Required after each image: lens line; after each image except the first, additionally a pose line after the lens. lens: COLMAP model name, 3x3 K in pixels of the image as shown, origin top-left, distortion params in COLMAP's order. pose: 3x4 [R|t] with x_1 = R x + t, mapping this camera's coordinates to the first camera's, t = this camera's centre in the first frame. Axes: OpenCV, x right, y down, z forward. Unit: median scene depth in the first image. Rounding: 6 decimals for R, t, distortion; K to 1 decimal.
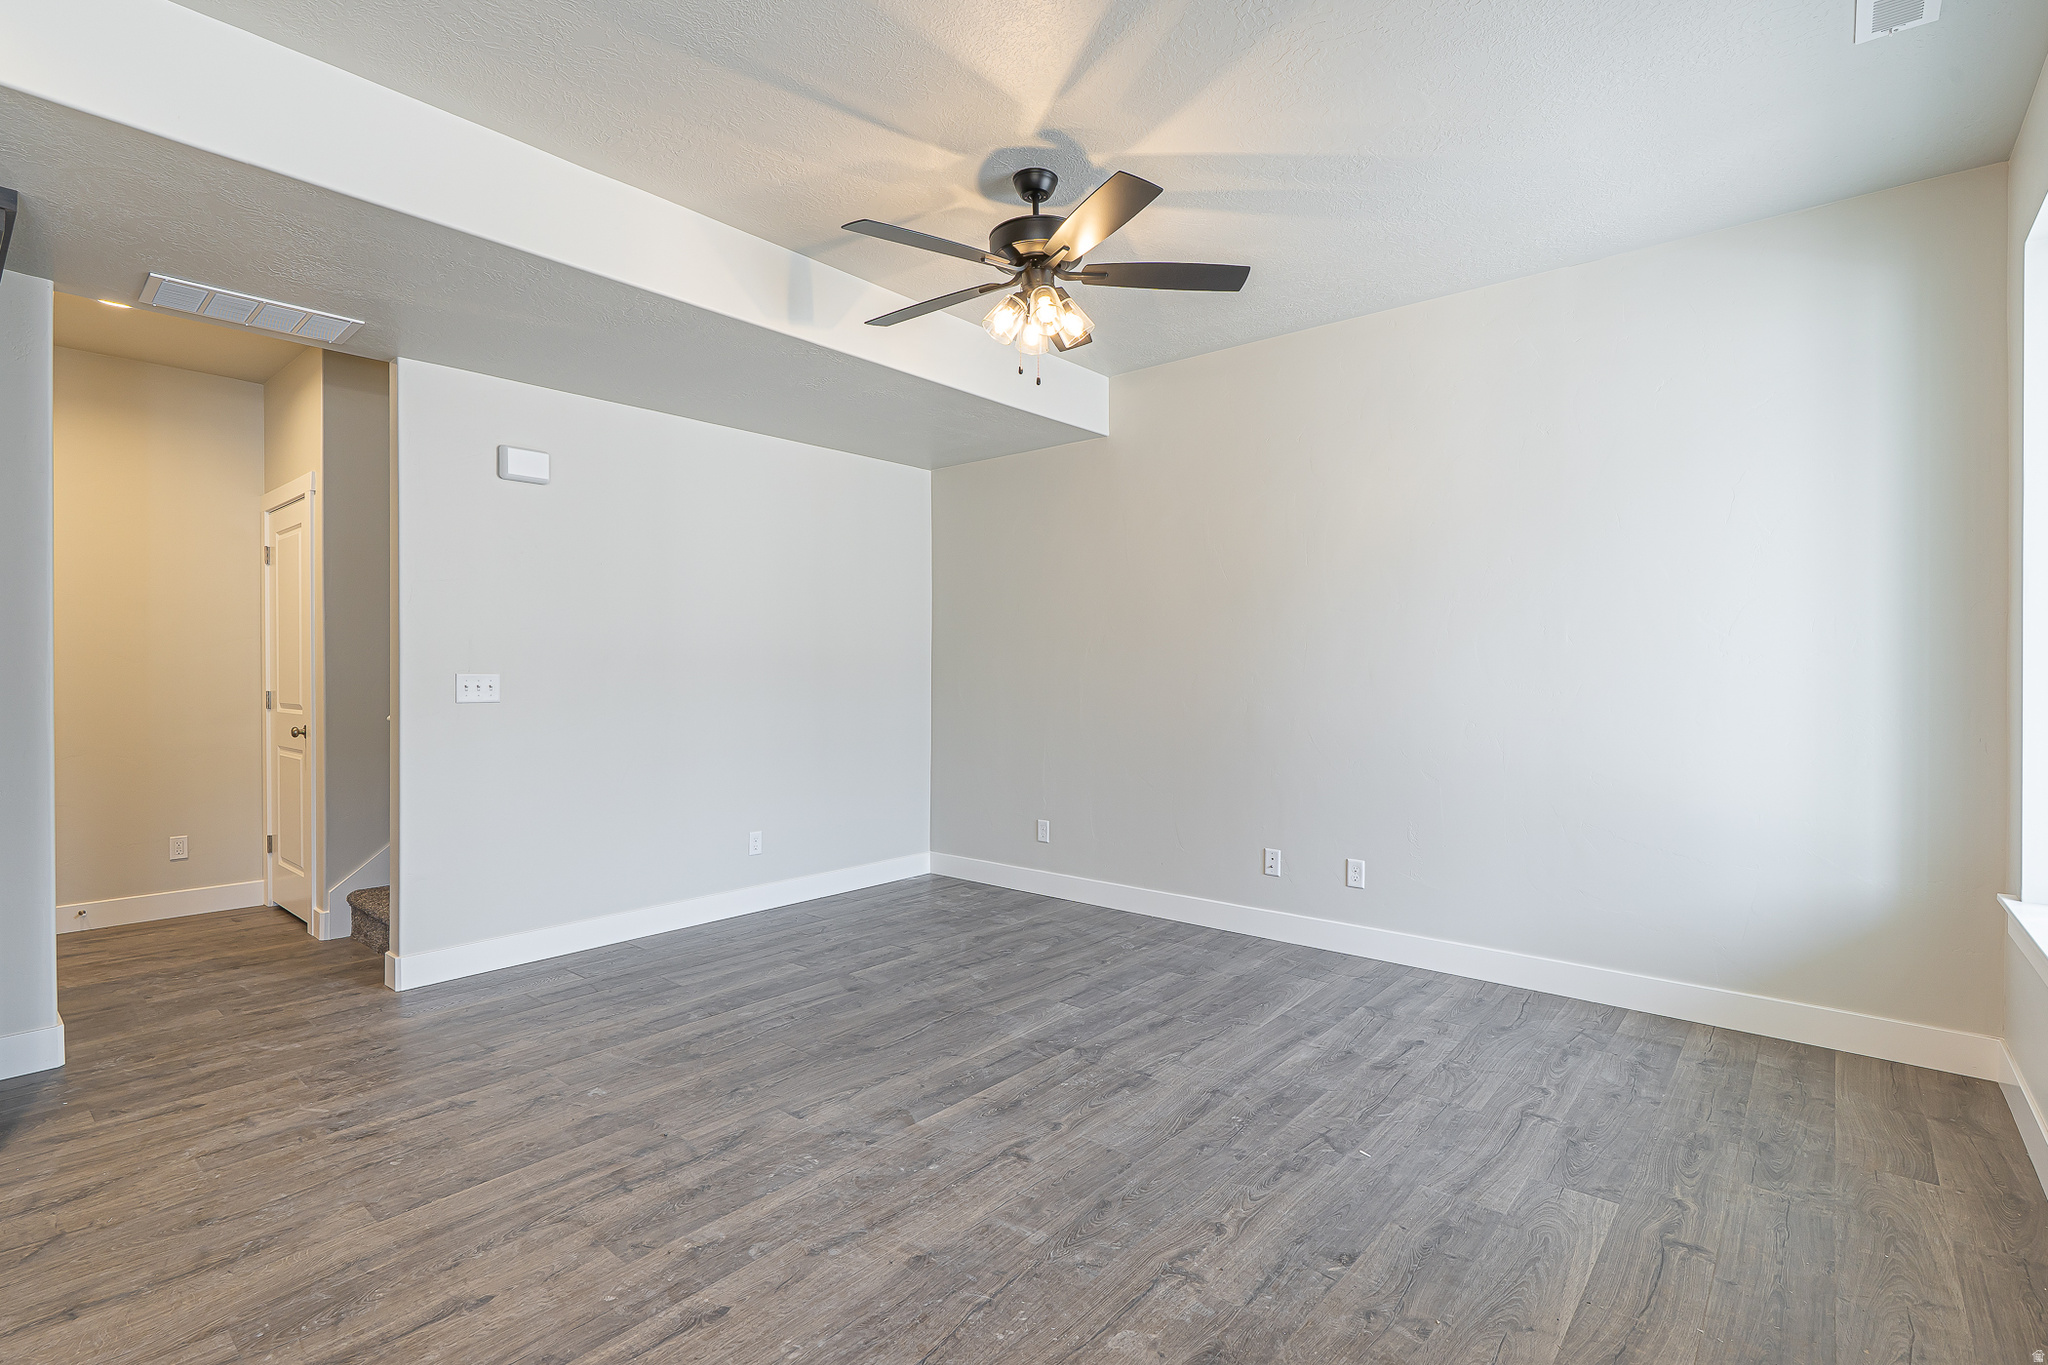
lens RADIAL K [[948.8, 0, 1024.7], [0, 948.8, 677.6], [0, 0, 1]] dist [-0.001852, -0.000300]
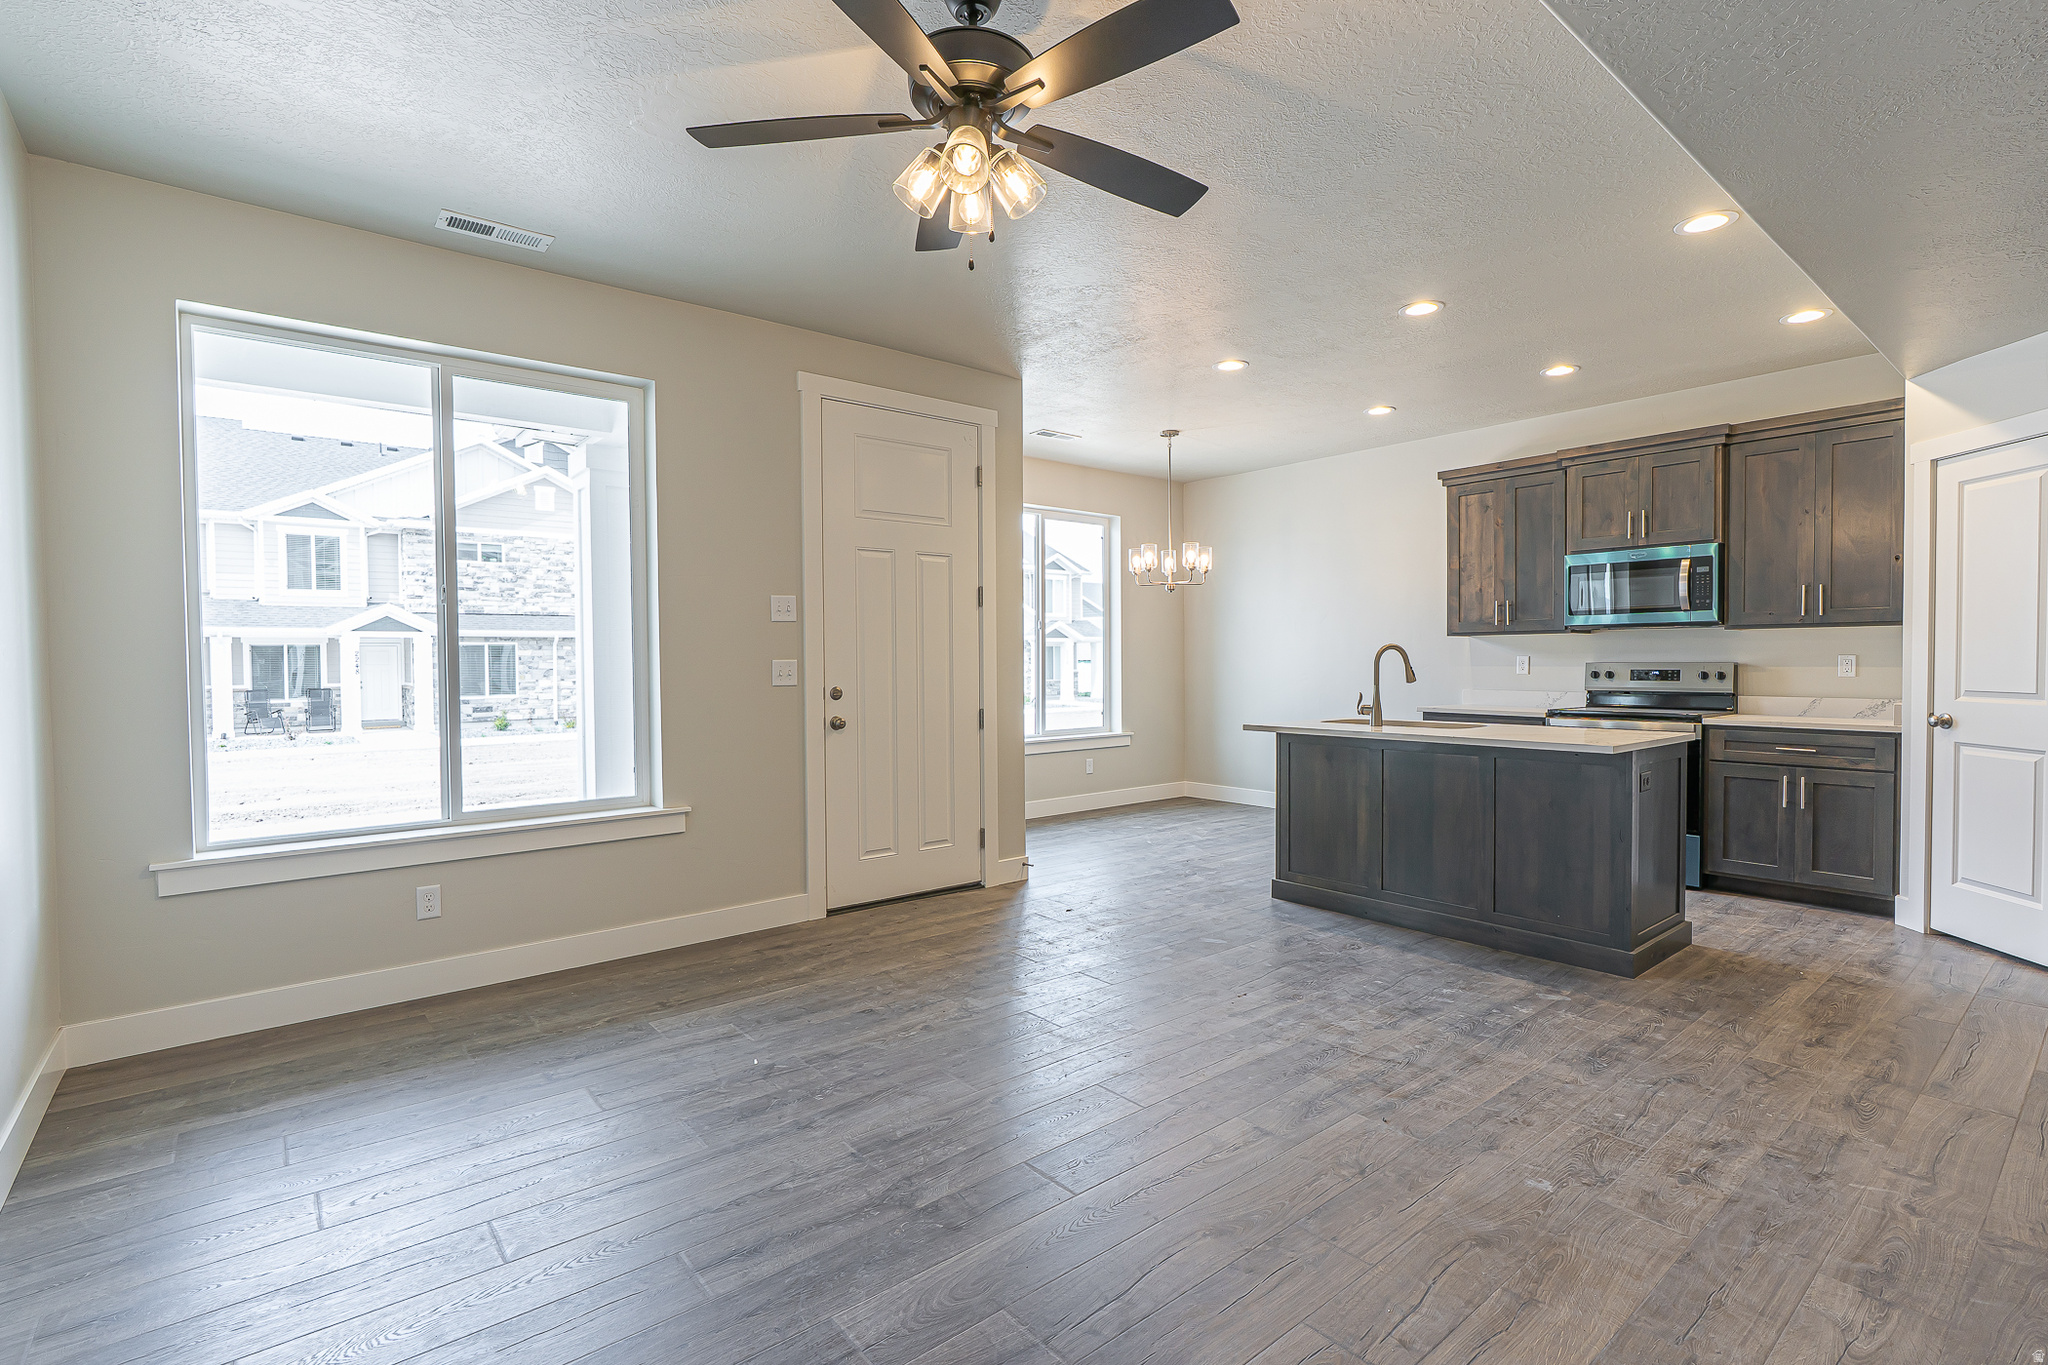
lens RADIAL K [[948.8, 0, 1023.1], [0, 948.8, 680.4], [0, 0, 1]] dist [-0.001852, -0.000300]
pose [[-0.983631, 0.000994, 0.180194, -0.185007], [0.005947, 0.999619, 0.026944, -0.010583], [-0.180098, 0.027575, -0.983262, 2.044379]]
